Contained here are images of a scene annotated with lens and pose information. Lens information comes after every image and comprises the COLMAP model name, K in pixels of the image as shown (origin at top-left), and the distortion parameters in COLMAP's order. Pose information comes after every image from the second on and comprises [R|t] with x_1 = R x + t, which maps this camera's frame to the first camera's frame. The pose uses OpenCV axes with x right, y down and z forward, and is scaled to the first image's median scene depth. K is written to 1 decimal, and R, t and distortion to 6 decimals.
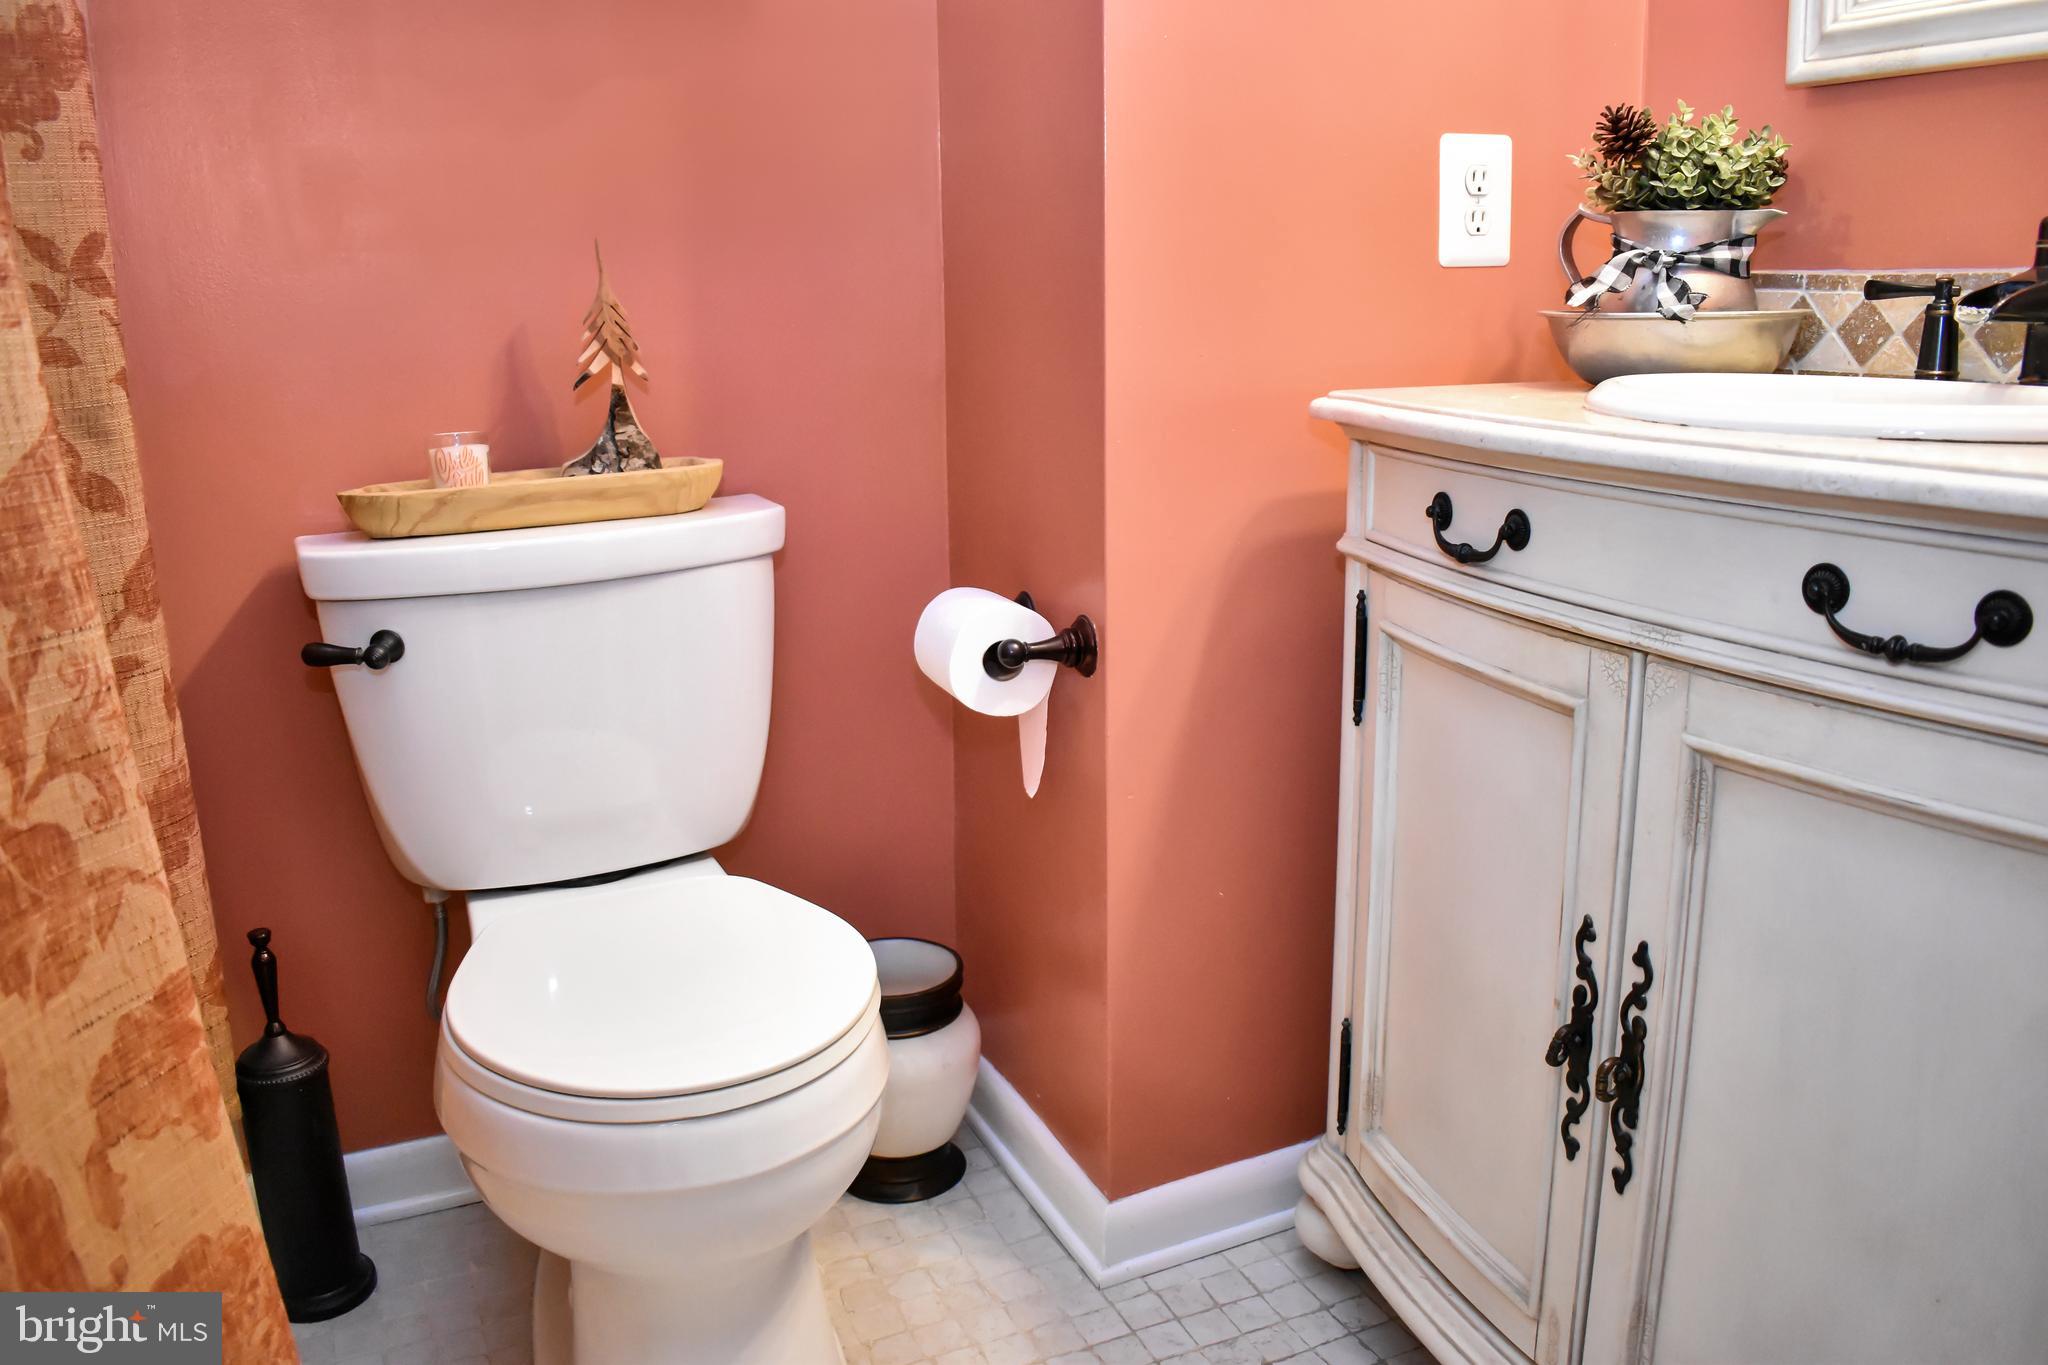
lens RADIAL K [[1595.4, 0, 1022.7], [0, 1595.4, 674.5], [0, 0, 1]] dist [-0.100529, 0.019819]
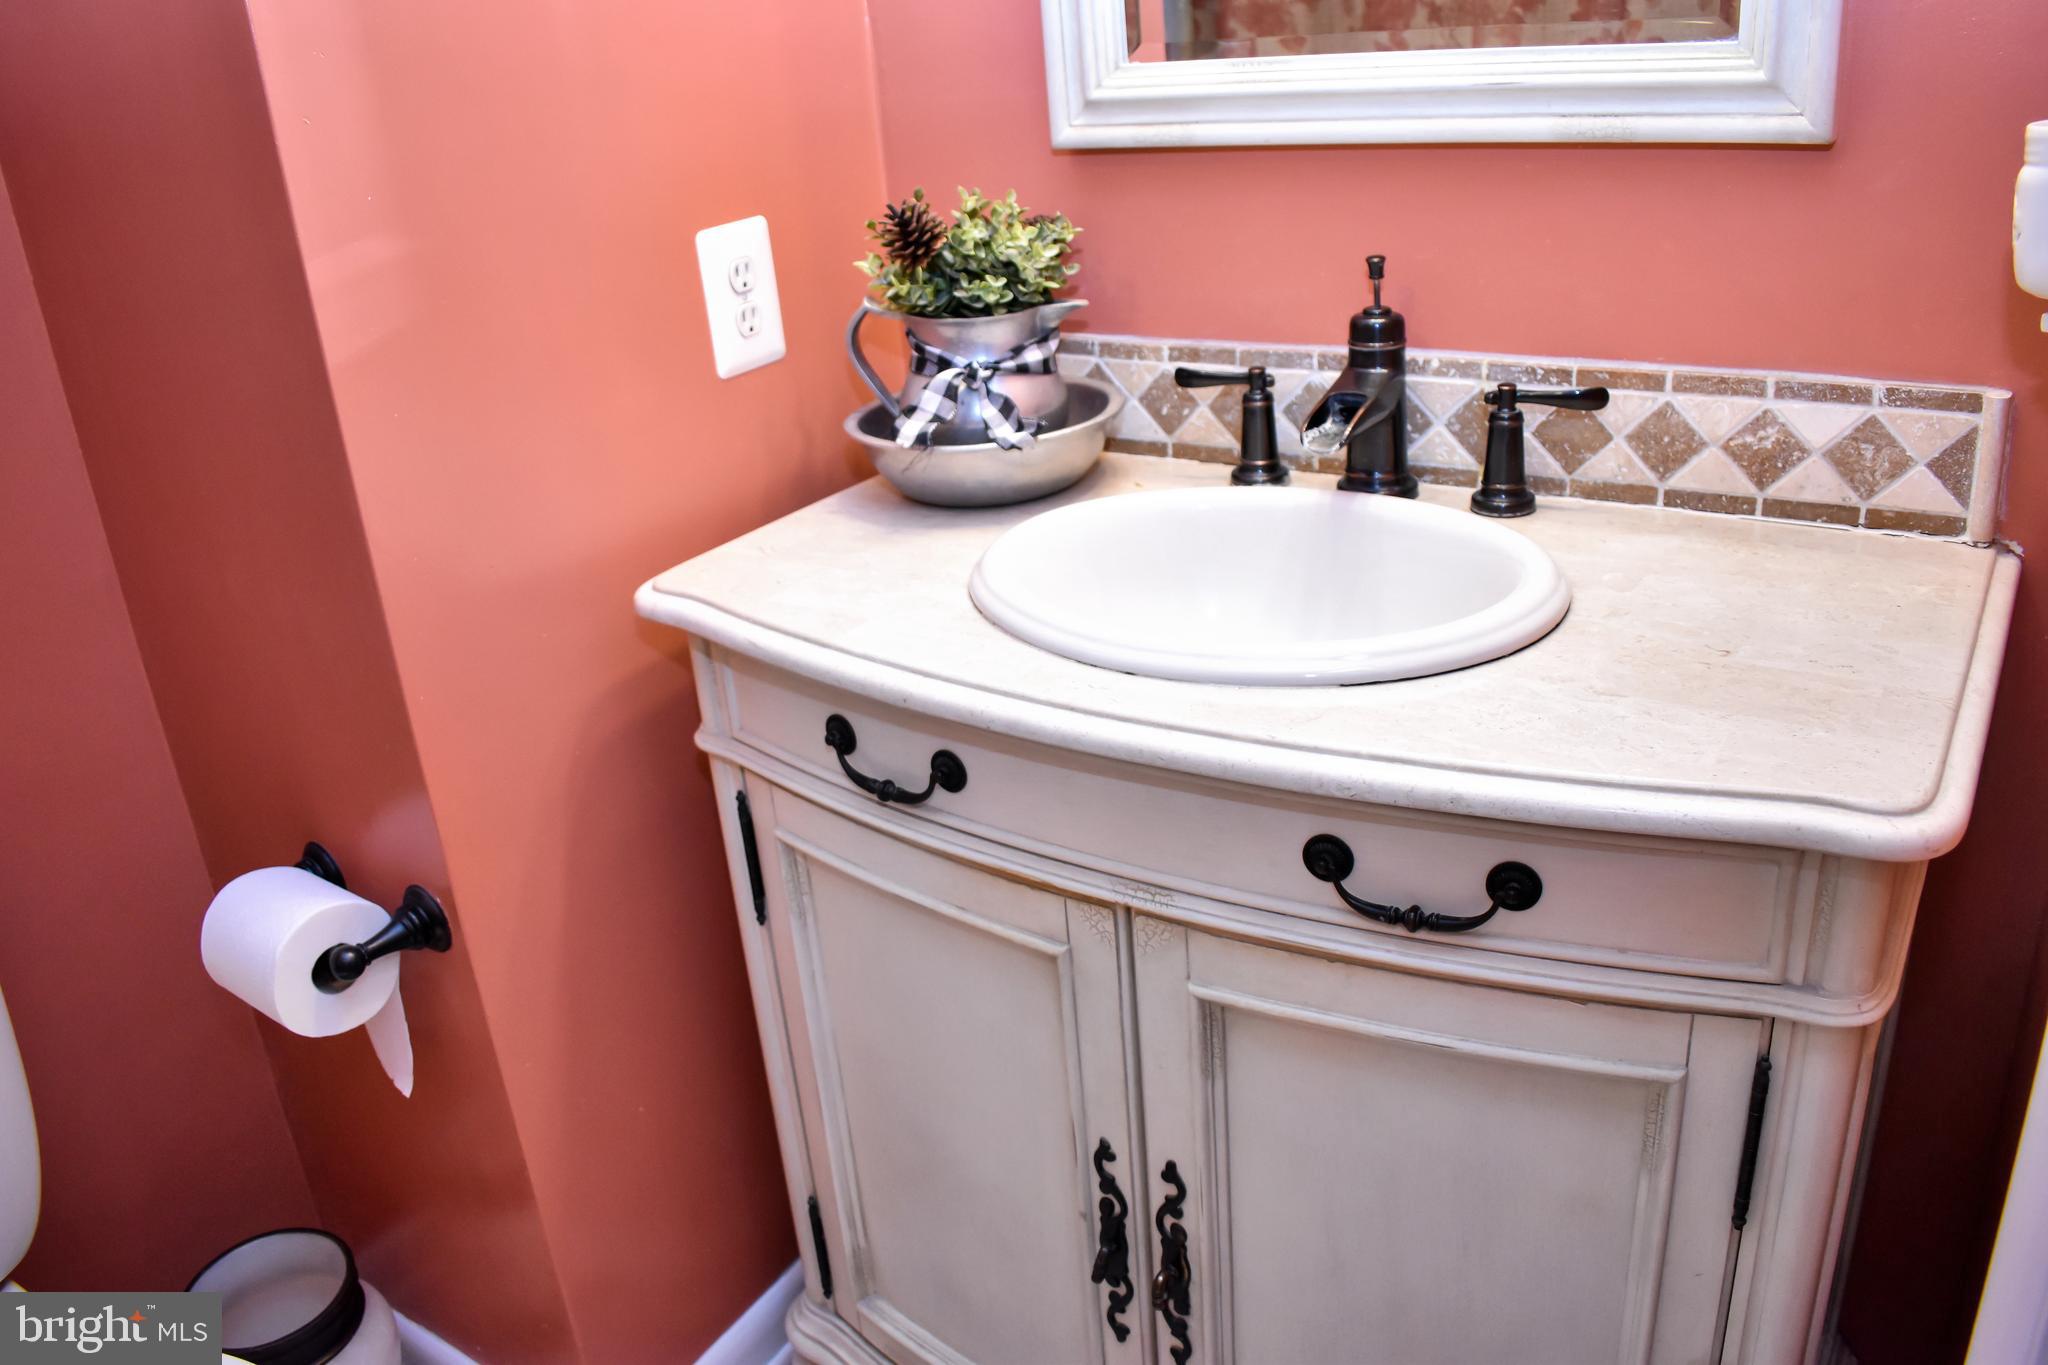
lens RADIAL K [[1595.4, 0, 1020.8], [0, 1595.4, 689.0], [0, 0, 1]] dist [-0.100529, 0.019819]
pose [[0.842667, -0.259113, 0.471989, -0.064499], [0.191715, 0.963533, 0.186682, -0.260171], [-0.503148, -0.066823, 0.861613, 0.161615]]
